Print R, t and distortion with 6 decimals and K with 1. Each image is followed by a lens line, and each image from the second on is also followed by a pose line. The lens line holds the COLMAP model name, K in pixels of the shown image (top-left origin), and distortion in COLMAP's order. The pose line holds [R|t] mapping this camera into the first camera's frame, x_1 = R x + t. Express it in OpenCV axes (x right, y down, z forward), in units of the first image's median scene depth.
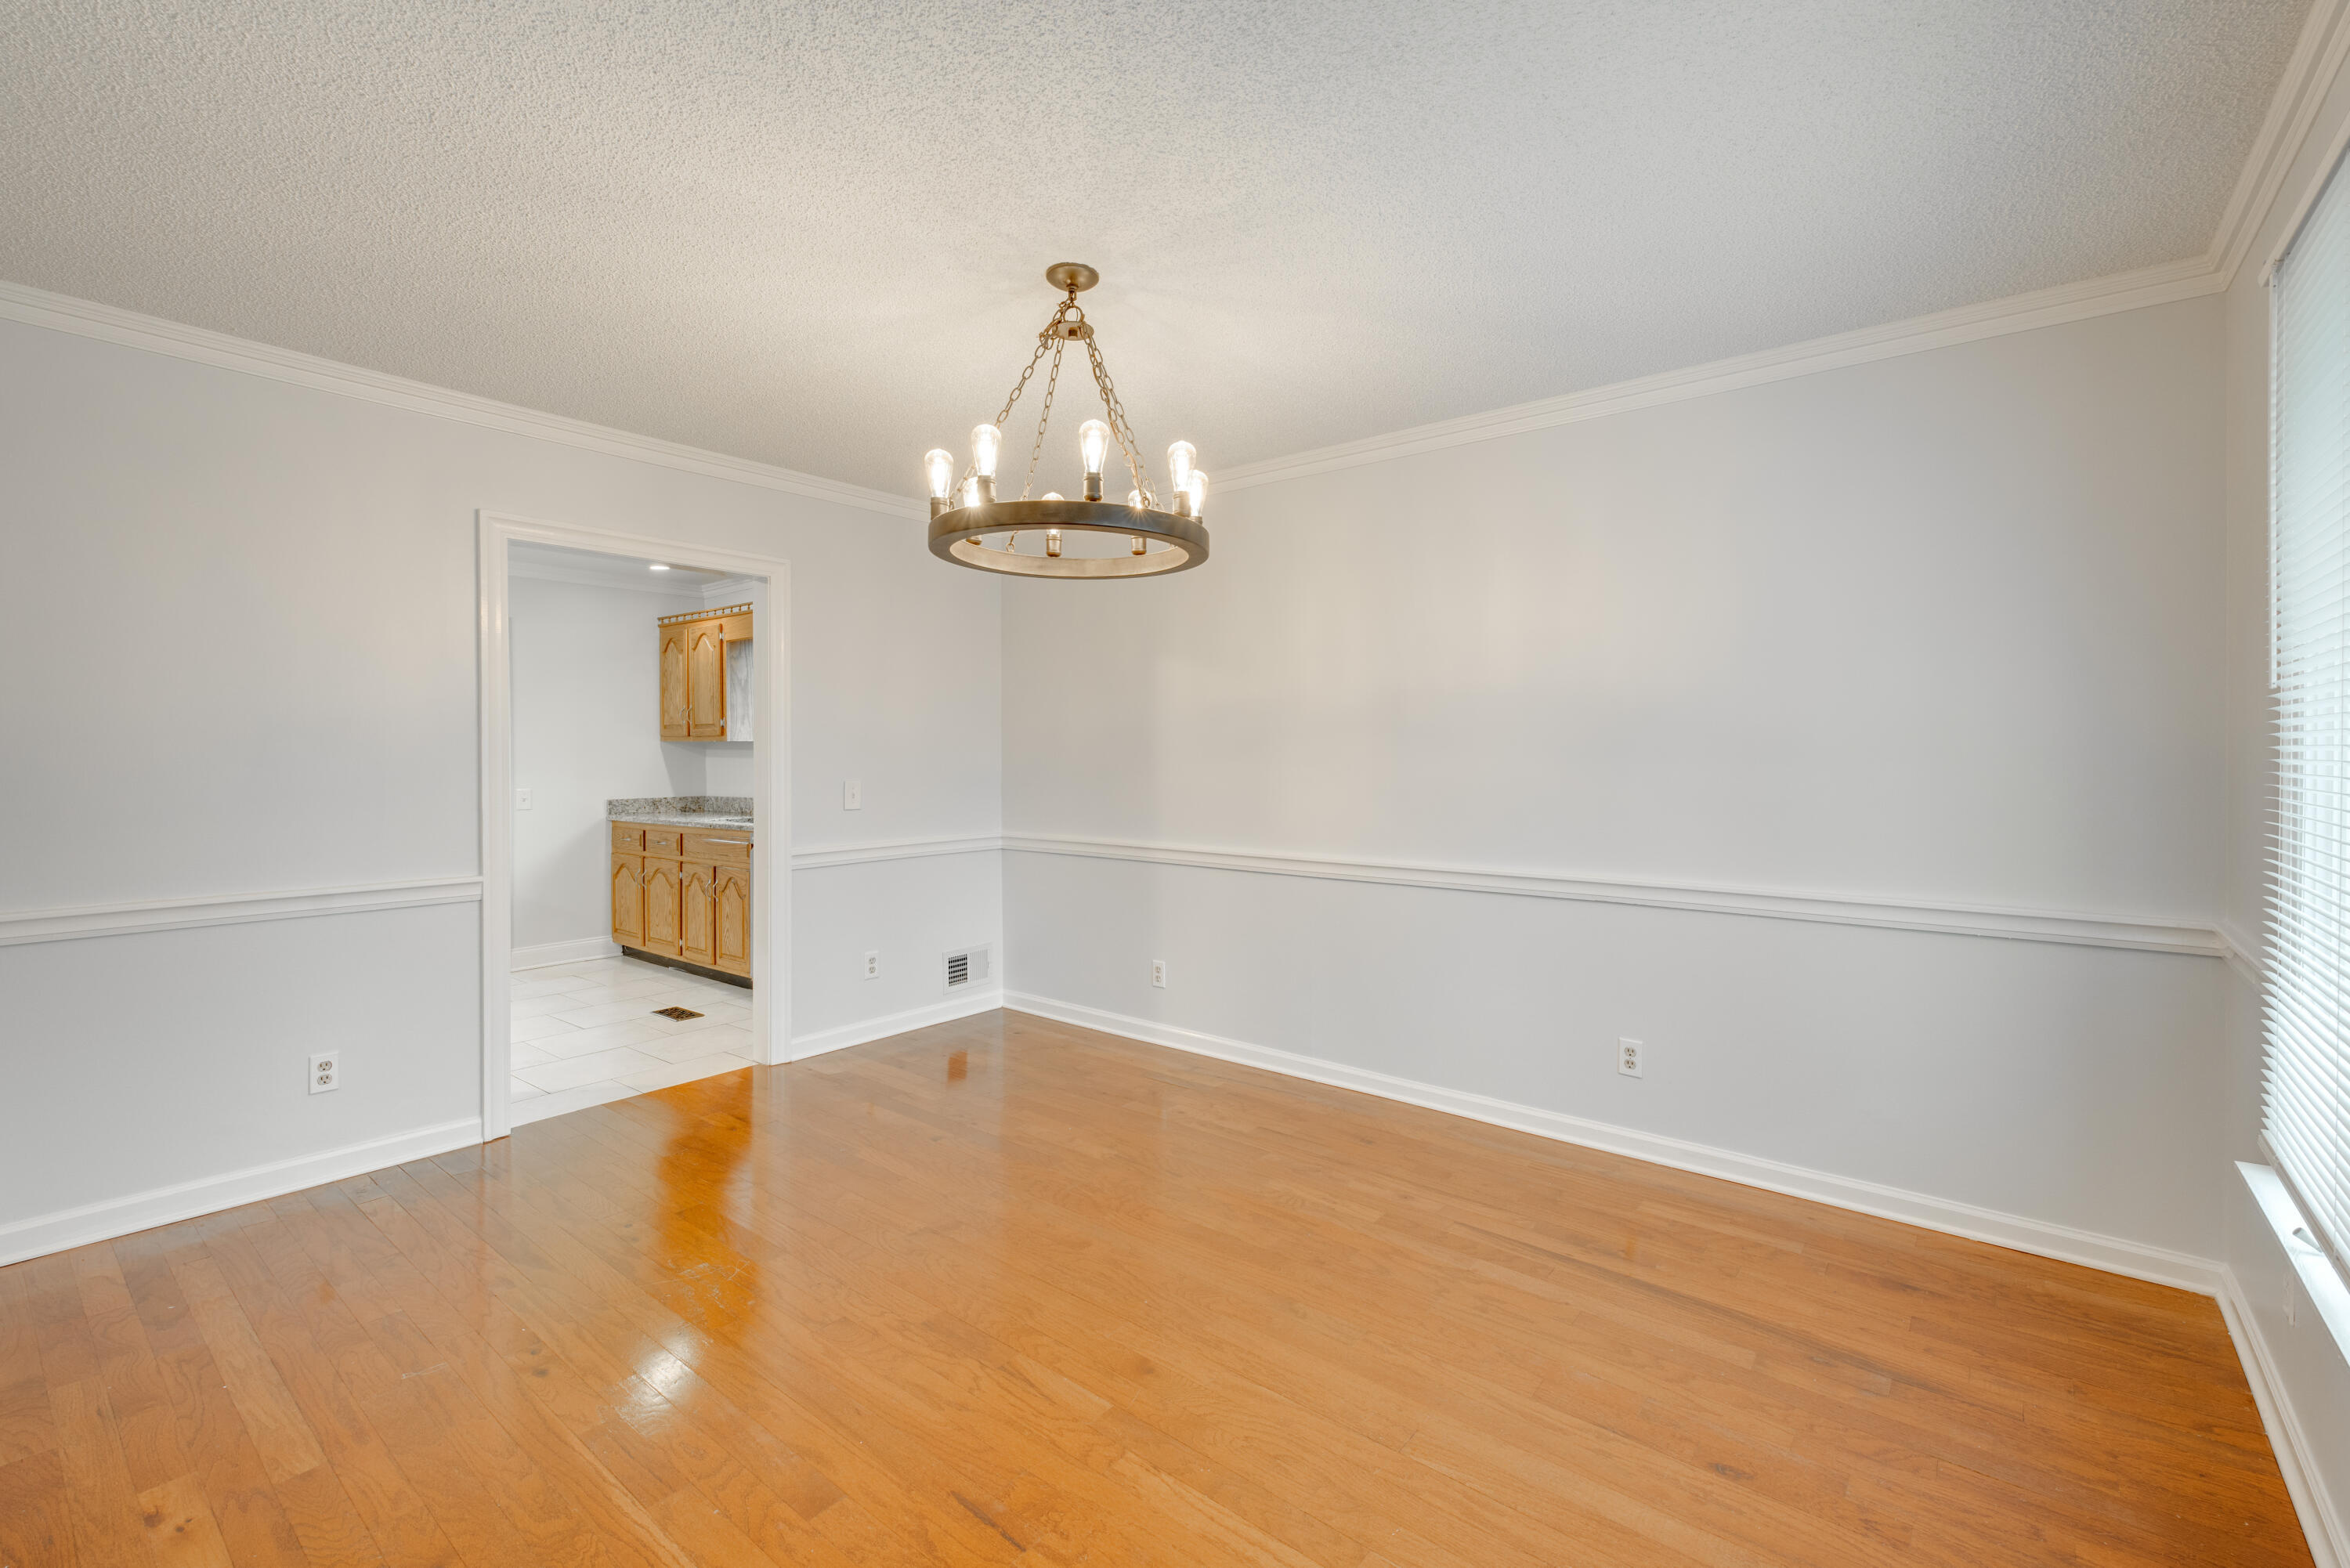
lens RADIAL K [[1012.0, 0, 1177.0], [0, 1012.0, 753.2], [0, 0, 1]] dist [0.013107, -0.004598]
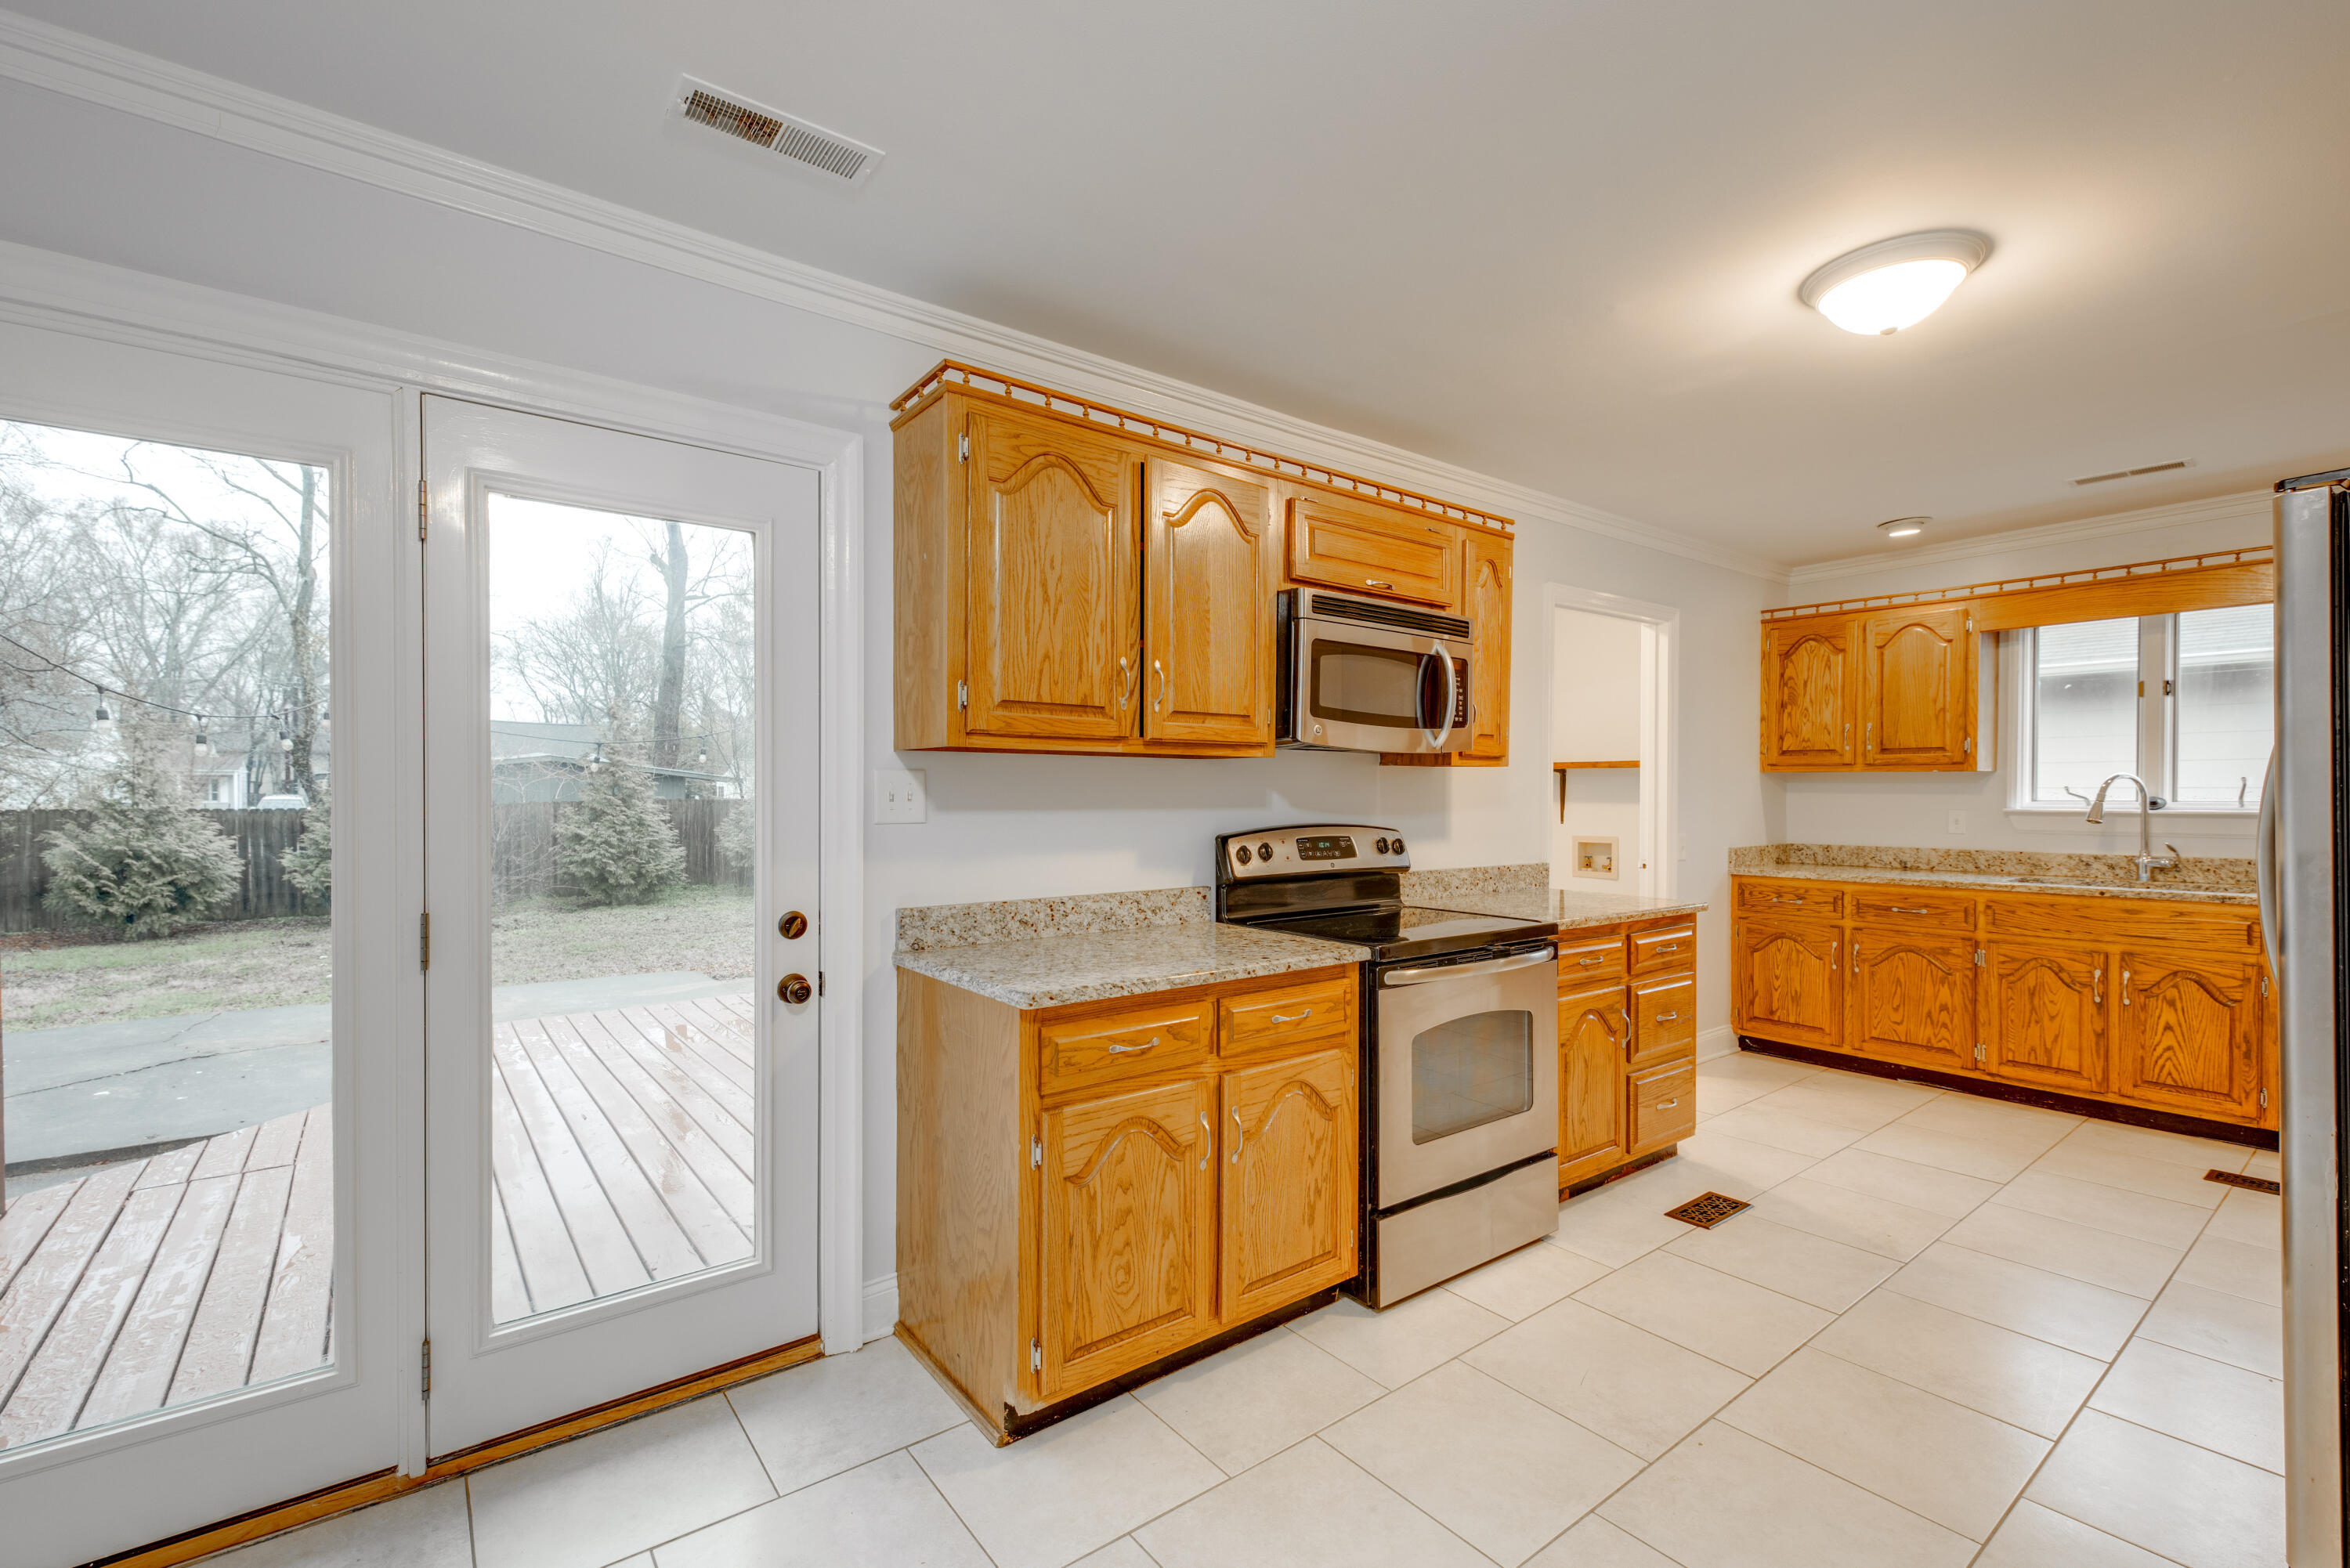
lens RADIAL K [[1013.8, 0, 1169.4], [0, 1013.8, 796.5], [0, 0, 1]] dist [0.002140, -0.000120]
pose [[0.970737, 0.006110, -0.240069, -0.825320], [-0.004487, 0.999963, 0.007307, 0.003677], [0.240105, -0.006016, 0.970728, 0.160354]]
